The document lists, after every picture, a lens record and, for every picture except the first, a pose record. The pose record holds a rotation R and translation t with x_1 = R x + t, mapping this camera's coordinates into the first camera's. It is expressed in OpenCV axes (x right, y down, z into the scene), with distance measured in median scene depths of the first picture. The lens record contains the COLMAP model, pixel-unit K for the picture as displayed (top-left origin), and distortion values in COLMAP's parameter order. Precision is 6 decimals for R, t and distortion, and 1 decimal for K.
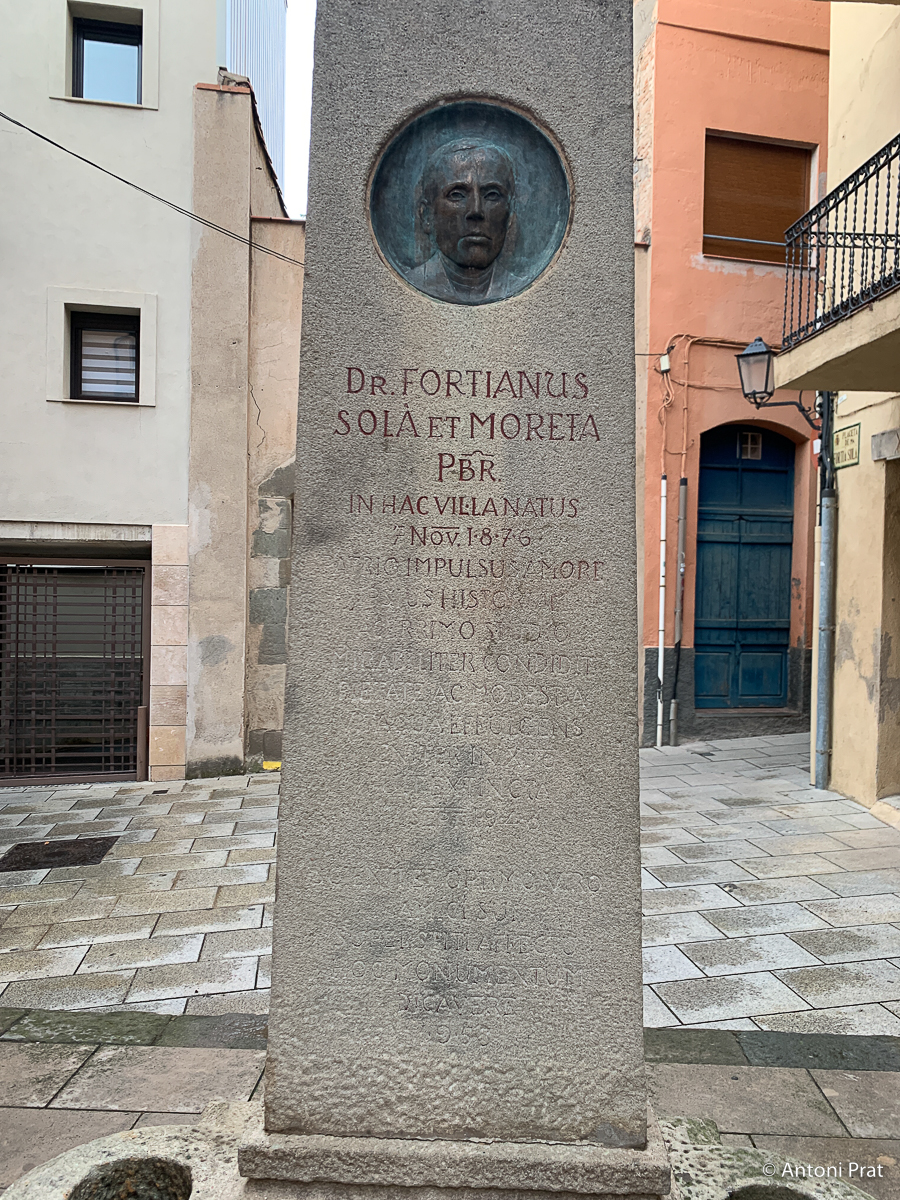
lens RADIAL K [[917.8, 0, 458.4], [0, 917.8, 586.0], [0, 0, 1]] dist [0.032279, -0.037017]
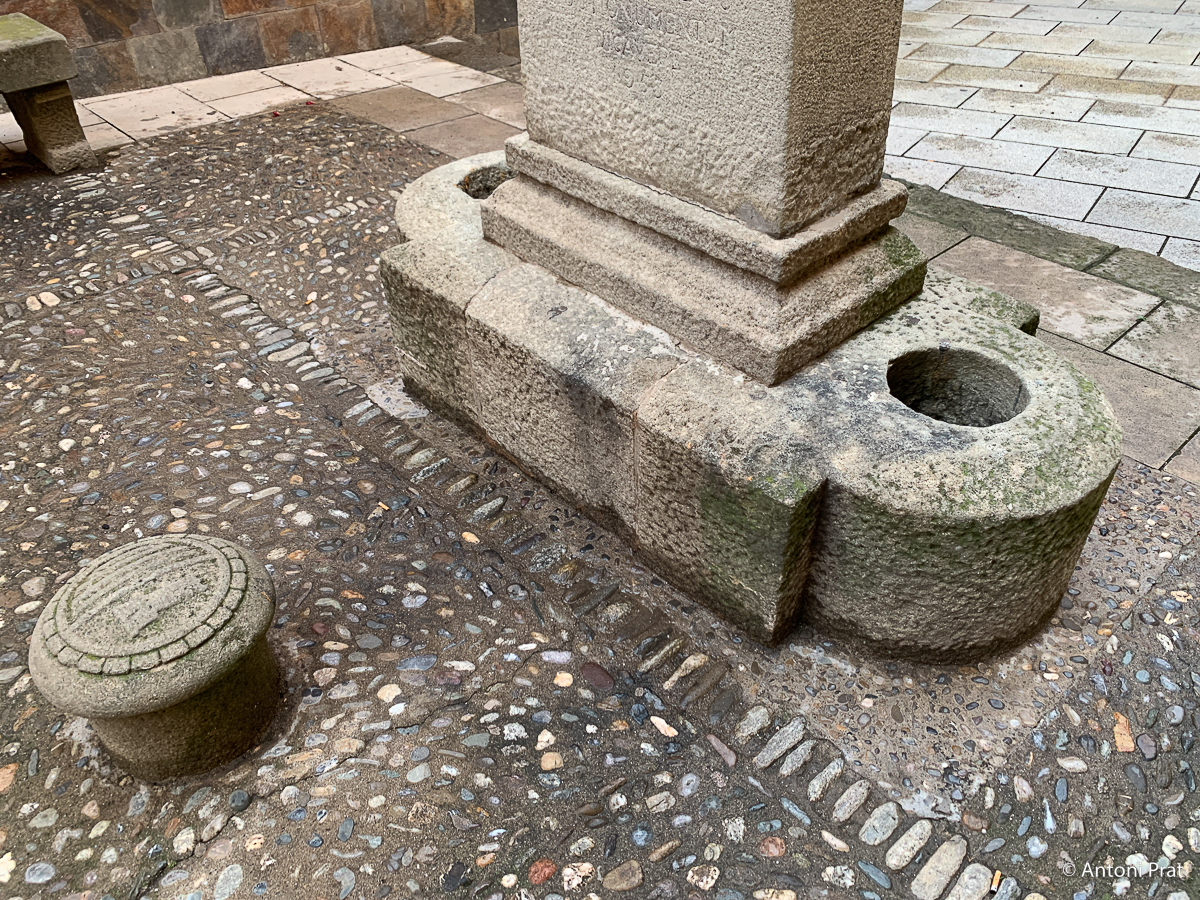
lens RADIAL K [[917.8, 0, 586.9], [0, 917.8, 450.5], [0, 0, 1]] dist [0.032279, -0.037017]
pose [[0.705088, 0.419259, -0.571903, 0.123442], [0.031582, 0.787130, 0.615978, 0.031467], [0.708416, -0.452381, 0.541755, 0.040161]]
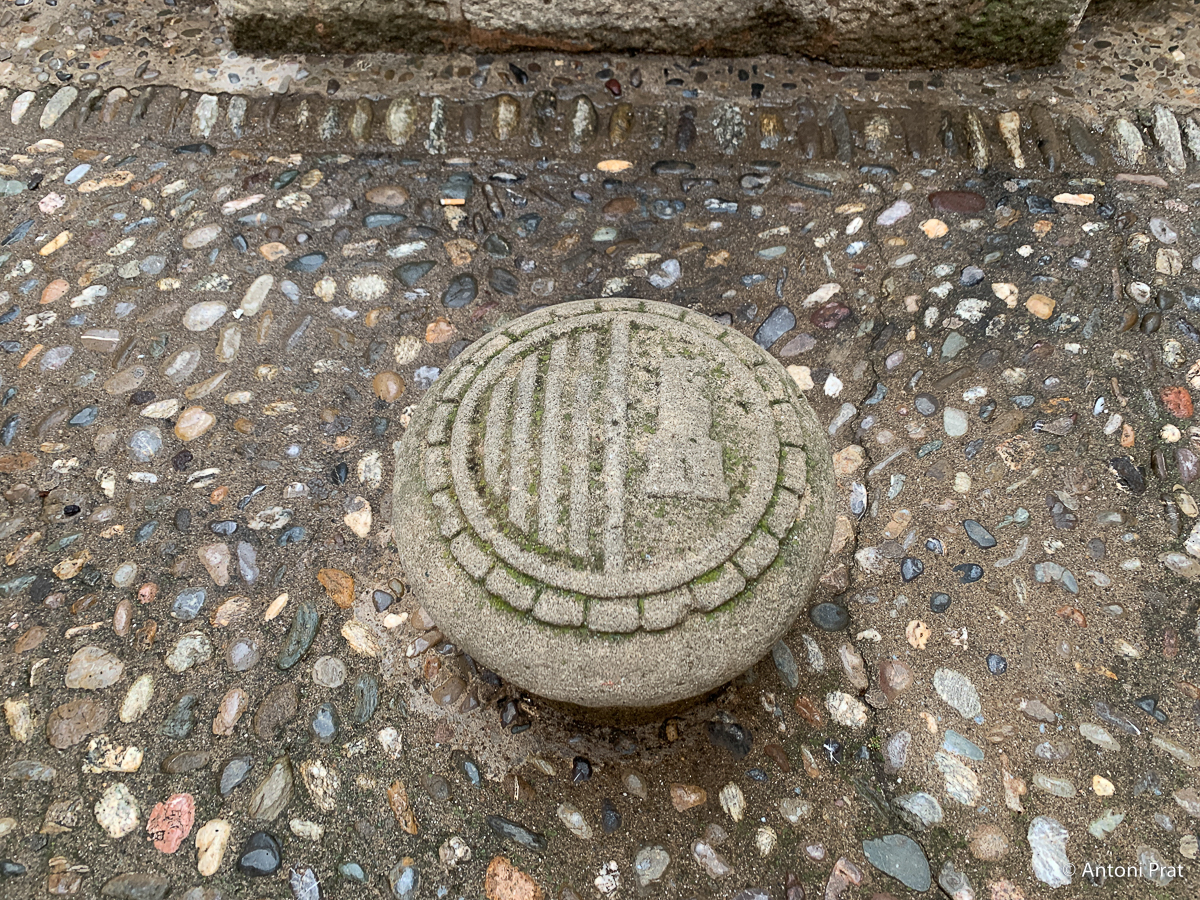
lens RADIAL K [[917.8, 0, 605.9], [0, 917.8, 450.2], [0, 0, 1]] dist [0.032279, -0.037017]
pose [[0.999808, -0.001878, -0.019492, -0.007077], [0.017955, 0.485126, 0.874260, 0.078260], [0.007814, -0.874442, 0.485067, 0.023656]]
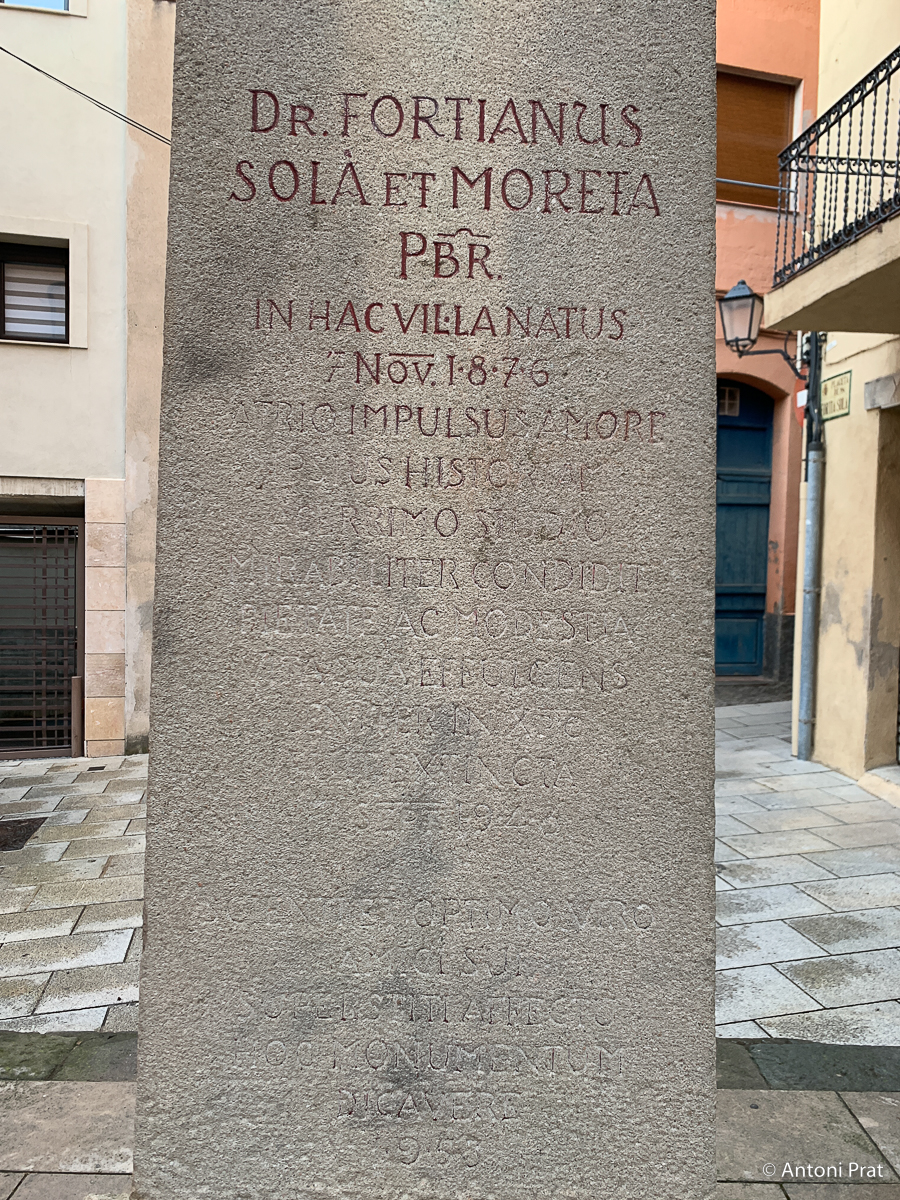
lens RADIAL K [[917.8, 0, 461.9], [0, 917.8, 594.8], [0, 0, 1]] dist [0.032279, -0.037017]
pose [[0.998880, 0.000561, 0.047322, -0.001697], [-0.002360, 0.999276, 0.037964, 0.012943], [-0.047267, -0.038033, 0.998158, 0.064782]]
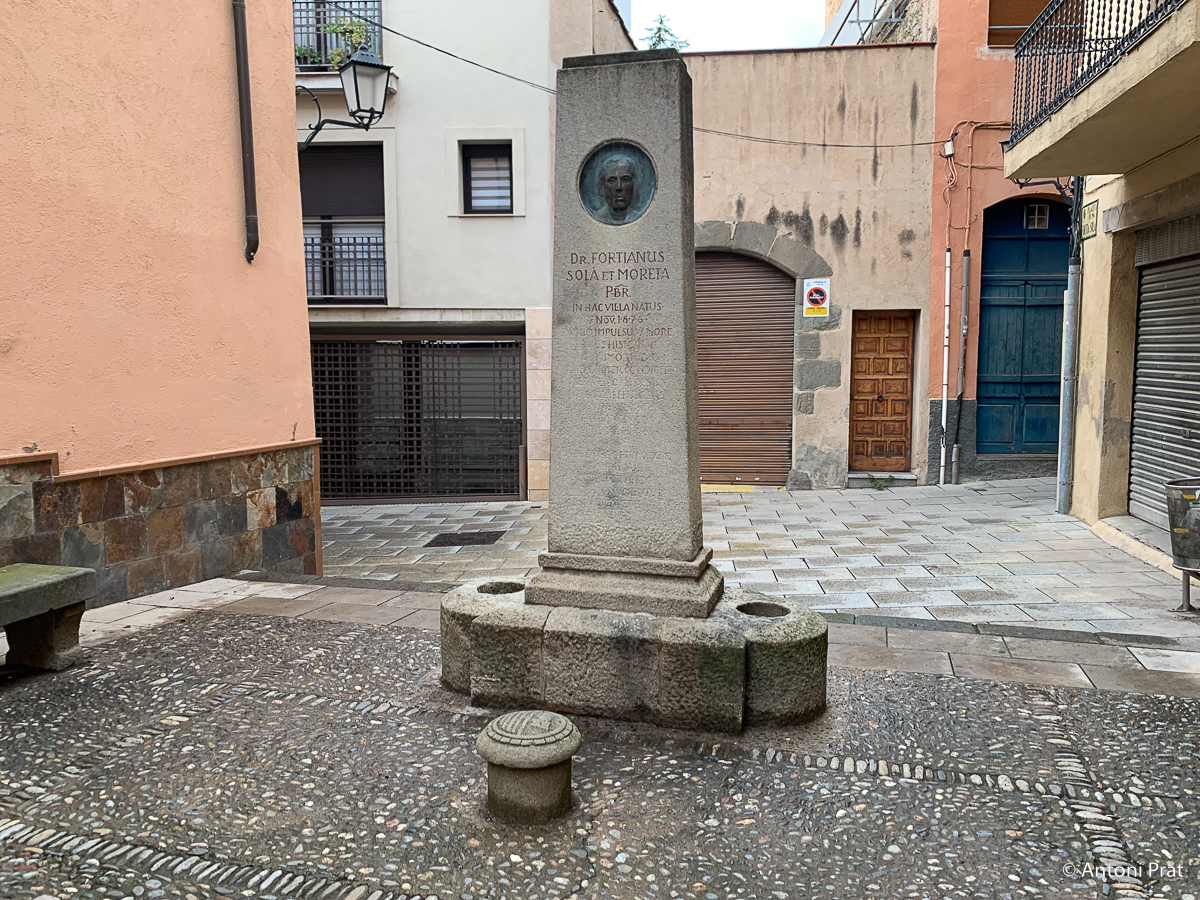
lens RADIAL K [[917.8, 0, 580.9], [0, 917.8, 429.7], [0, 0, 1]] dist [0.032279, -0.037017]
pose [[0.962131, 0.001753, -0.272582, 0.103728], [0.019356, 0.997016, 0.074731, 0.009962], [0.271900, -0.077177, 0.959226, -0.253339]]
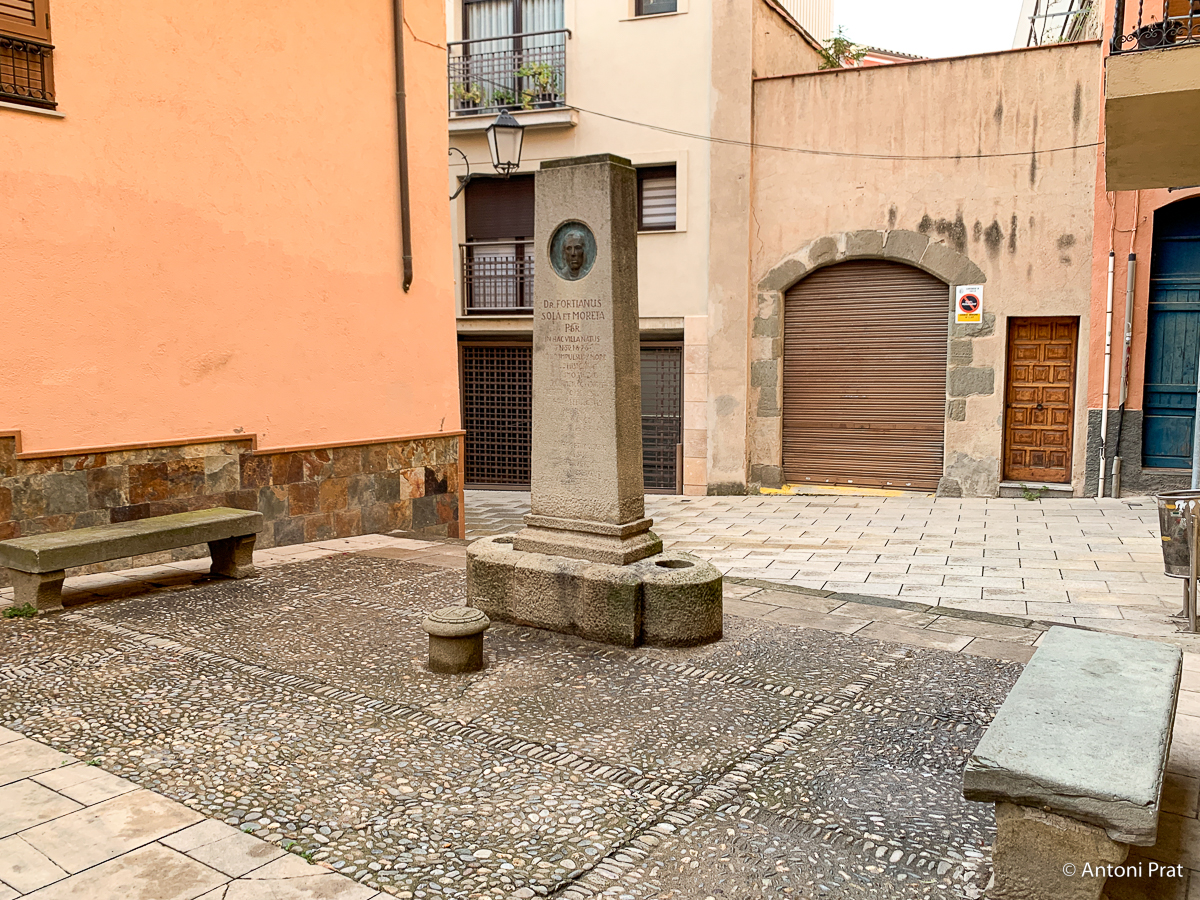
lens RADIAL K [[917.8, 0, 568.5], [0, 917.8, 461.0], [0, 0, 1]] dist [0.032279, -0.037017]
pose [[0.838765, 0.045980, -0.542549, 0.330996], [0.014786, 0.994137, 0.107109, -0.000432], [0.544293, -0.097861, 0.833168, -0.338681]]
